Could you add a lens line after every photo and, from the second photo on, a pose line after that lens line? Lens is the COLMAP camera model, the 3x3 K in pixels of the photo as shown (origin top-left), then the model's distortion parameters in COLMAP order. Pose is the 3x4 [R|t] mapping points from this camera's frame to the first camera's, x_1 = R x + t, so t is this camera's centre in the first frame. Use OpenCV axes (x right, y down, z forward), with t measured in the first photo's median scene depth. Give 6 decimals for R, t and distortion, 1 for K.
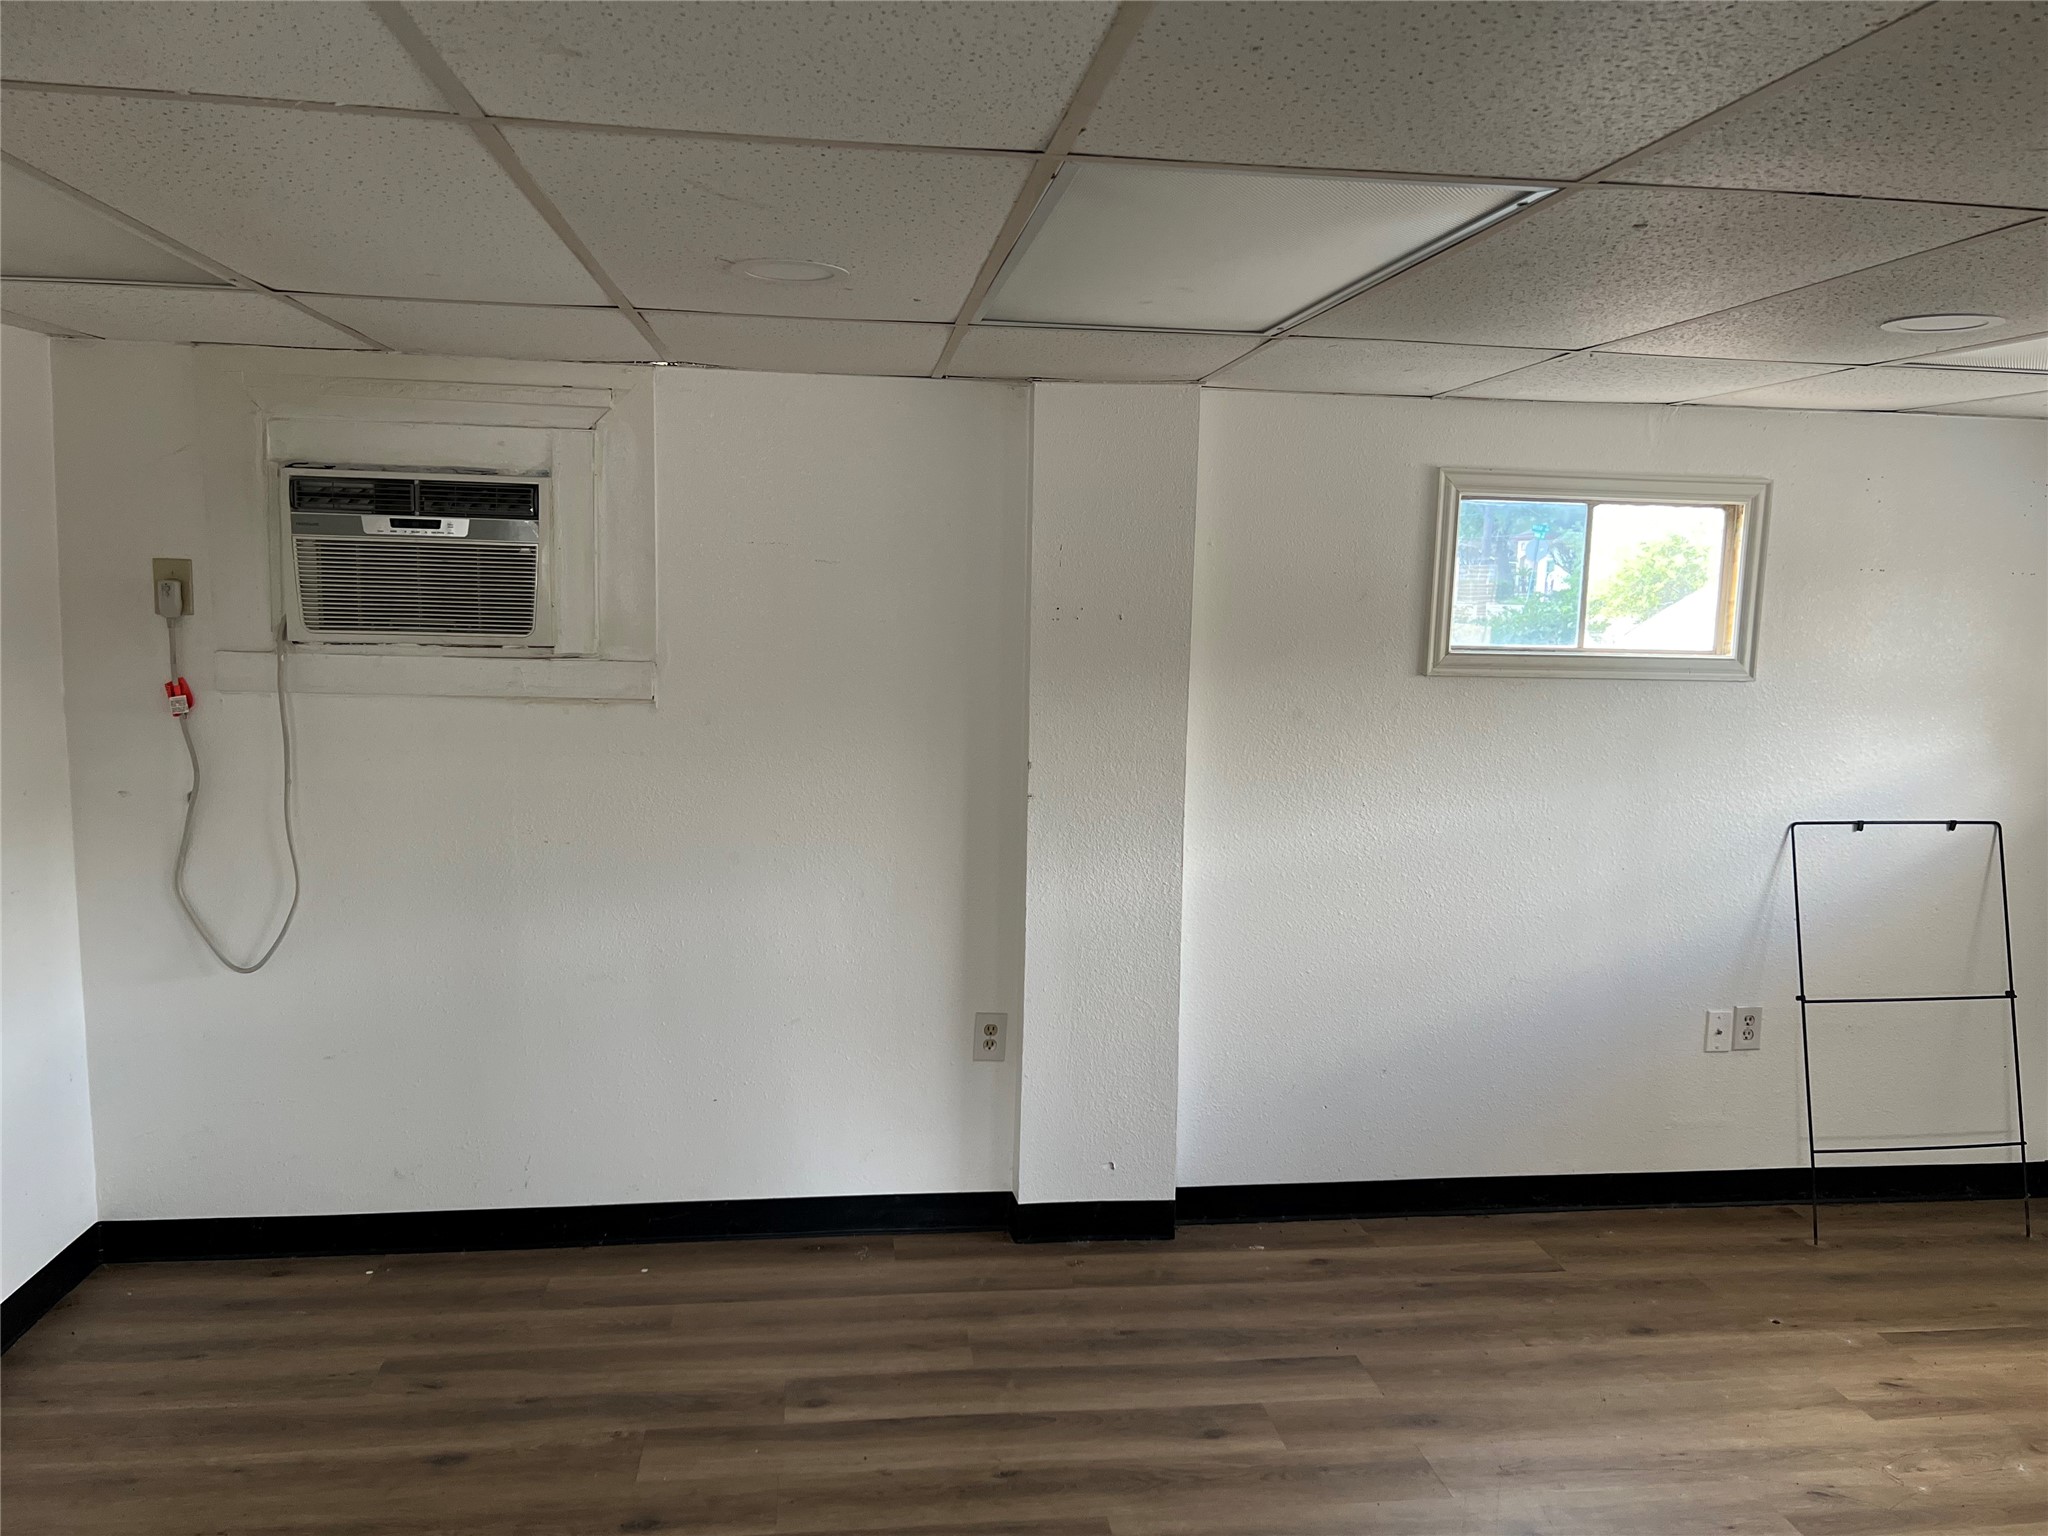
lens RADIAL K [[1532.2, 0, 1031.9], [0, 1532.2, 778.6], [0, 0, 1]] dist [0.038796, -0.003508]
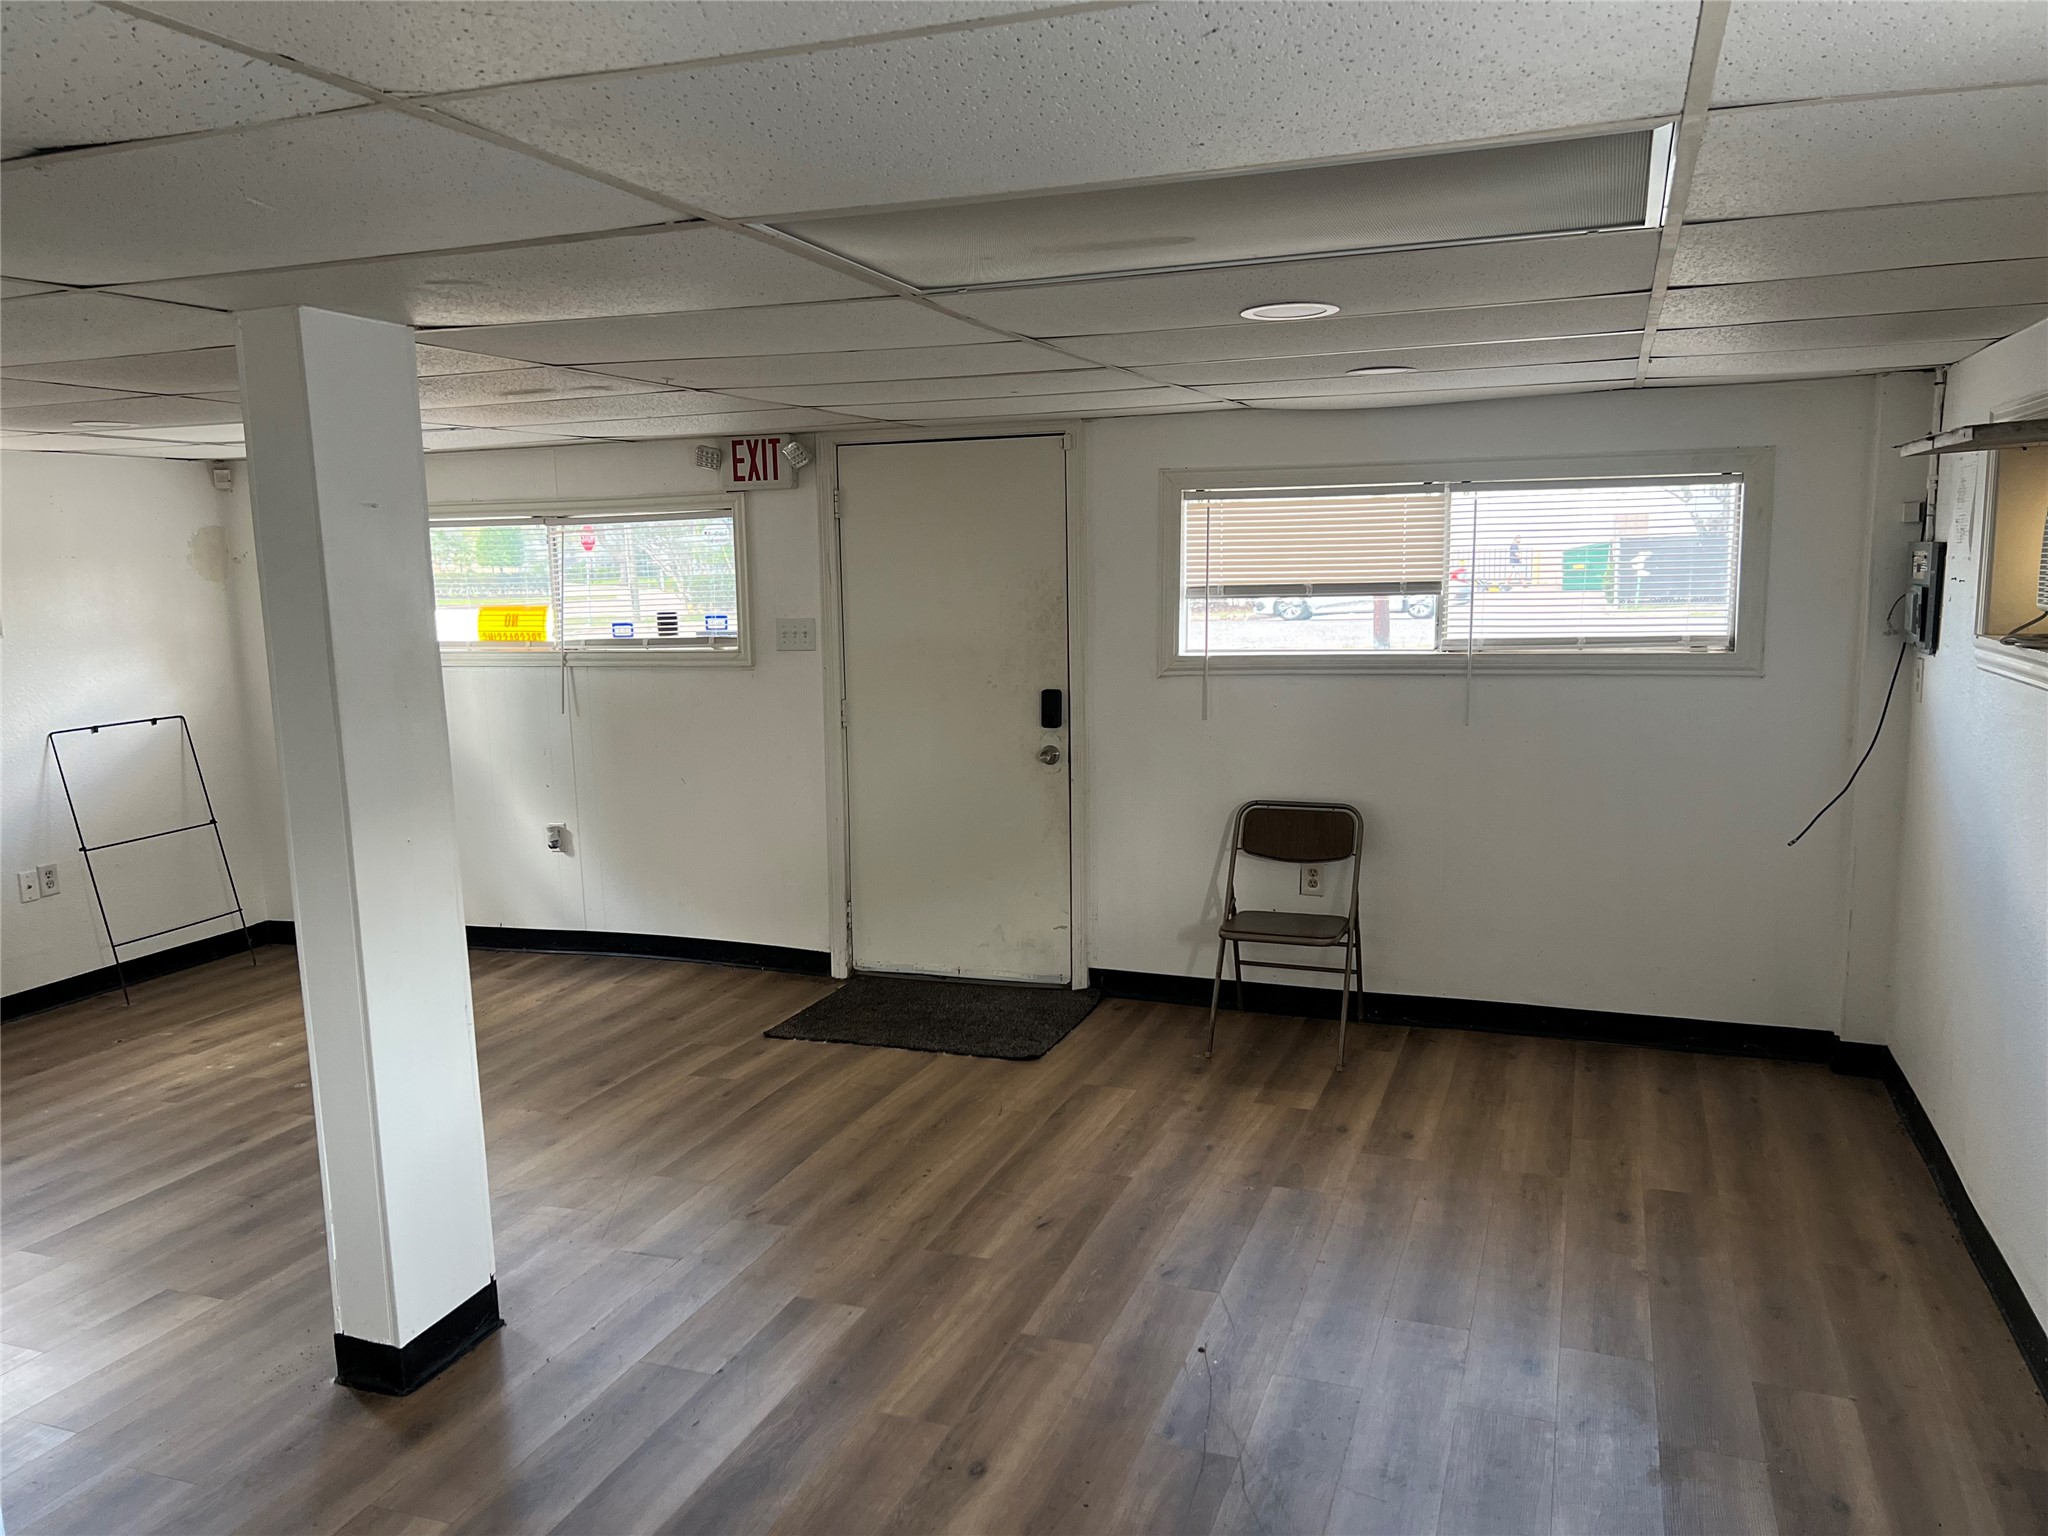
lens RADIAL K [[1532.2, 0, 1035.2], [0, 1532.2, 772.3], [0, 0, 1]] dist [0.038796, -0.003508]
pose [[0.457745, -0.164304, 0.873770, -0.364270], [0.159552, 0.982002, 0.101071, 0.065048], [-0.874650, 0.093147, 0.475722, -0.496180]]
